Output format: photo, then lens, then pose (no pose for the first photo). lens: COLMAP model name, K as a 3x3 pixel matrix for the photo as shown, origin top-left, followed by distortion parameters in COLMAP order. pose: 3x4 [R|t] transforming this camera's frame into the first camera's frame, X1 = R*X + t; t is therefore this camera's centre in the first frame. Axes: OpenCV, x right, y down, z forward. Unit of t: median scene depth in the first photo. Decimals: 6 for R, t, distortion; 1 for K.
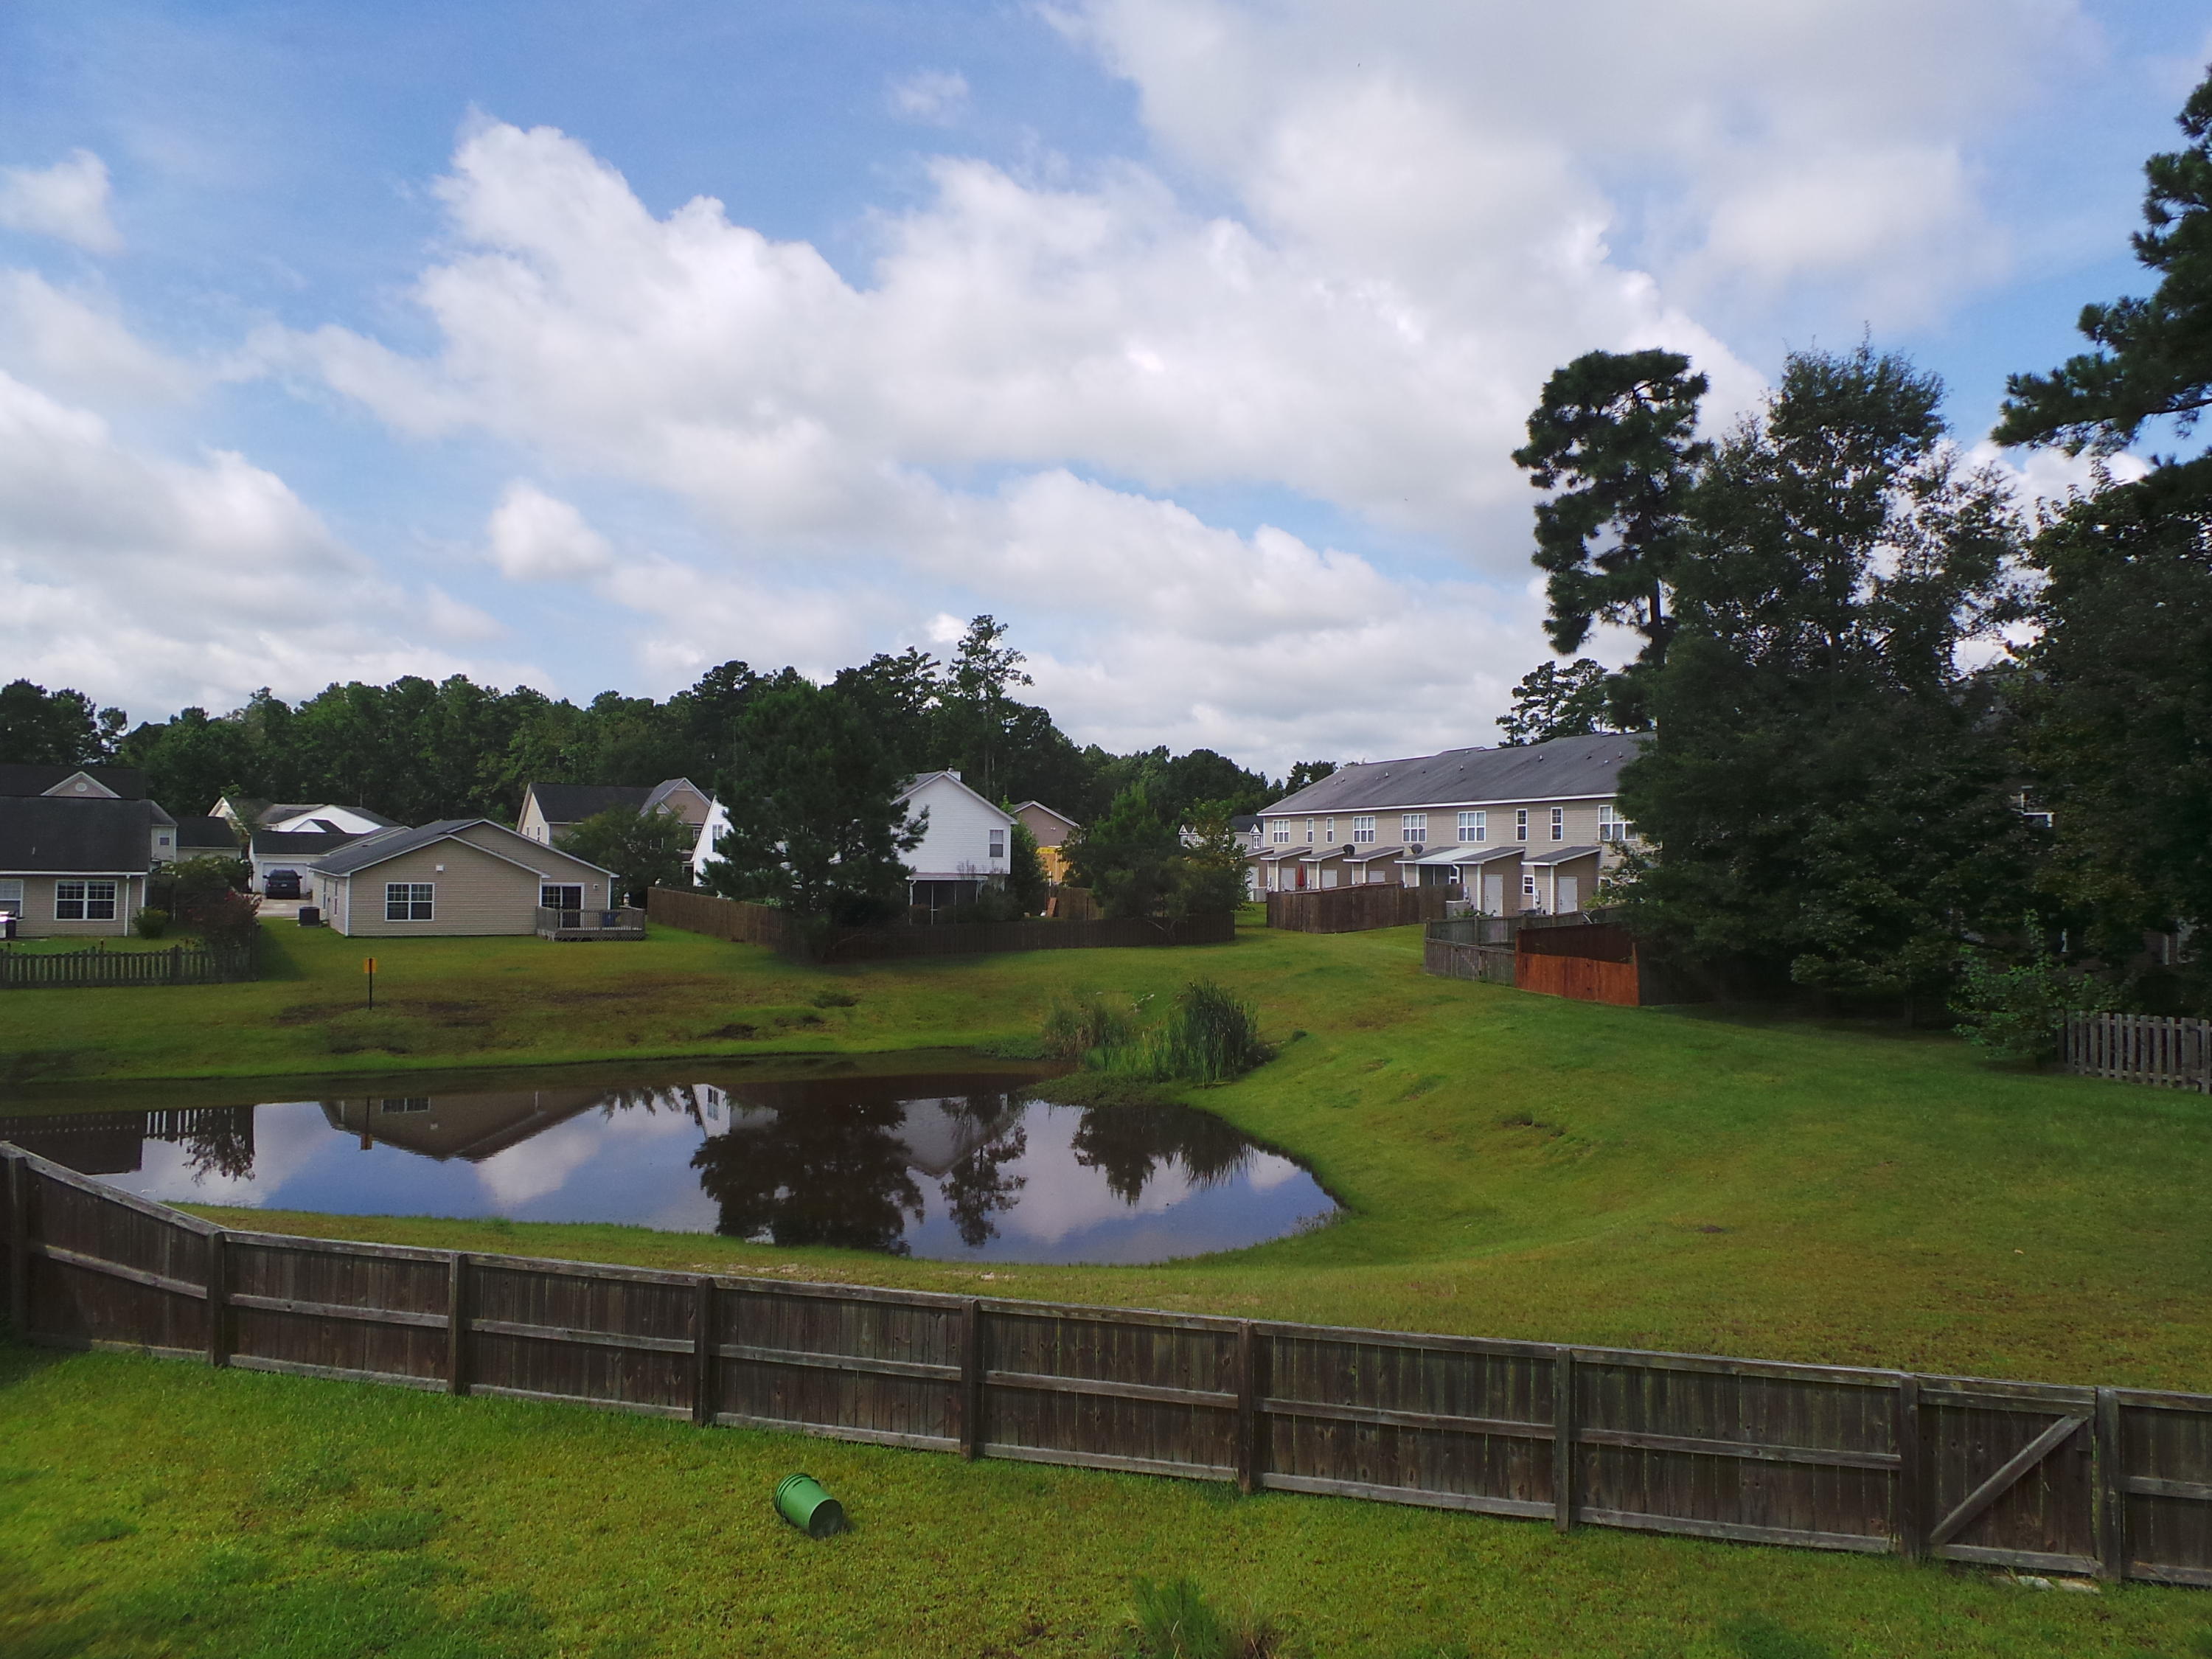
lens RADIAL K [[1500.2, 0, 1109.9], [0, 1500.2, 816.6], [0, 0, 1]] dist [-0.021538, 0.021258]
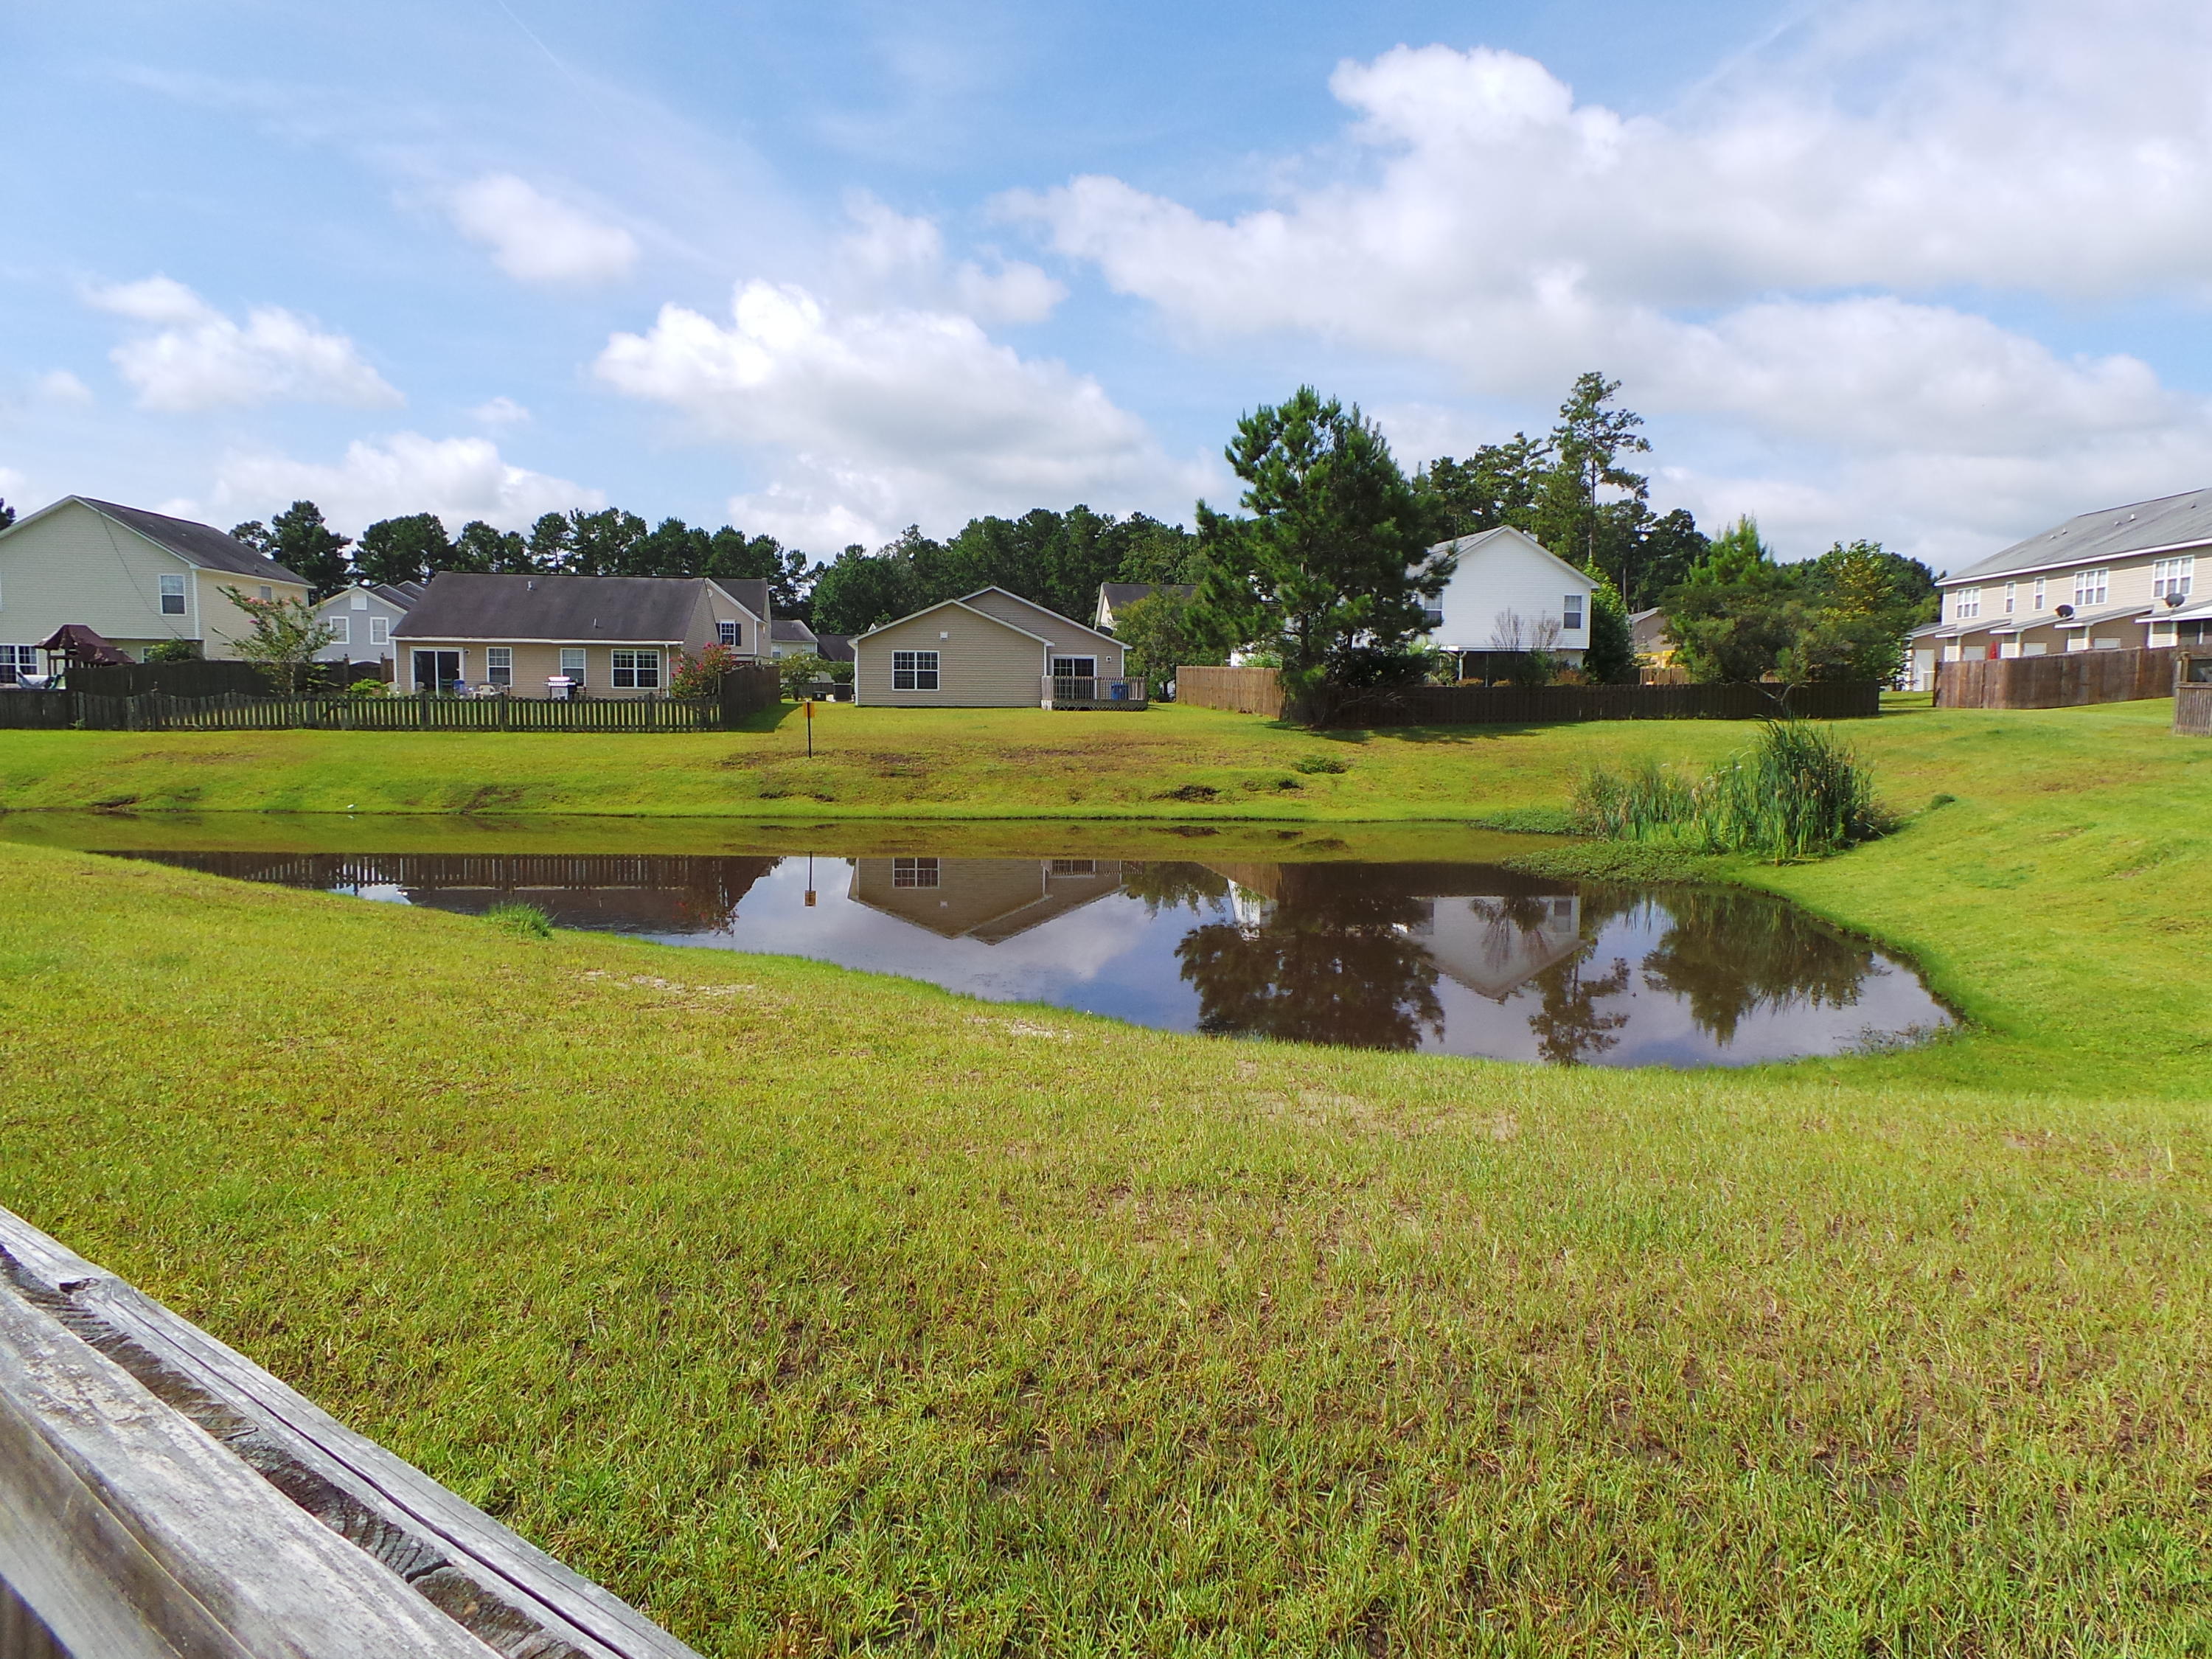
lens RADIAL K [[1500.2, 0, 1110.4], [0, 1500.2, 844.9], [0, 0, 1]] dist [-0.021538, 0.021258]
pose [[0.914280, 0.032406, -0.403785, 0.041299], [0.018351, 0.992458, 0.121201, 0.056998], [0.404668, -0.118222, 0.906790, 0.173791]]
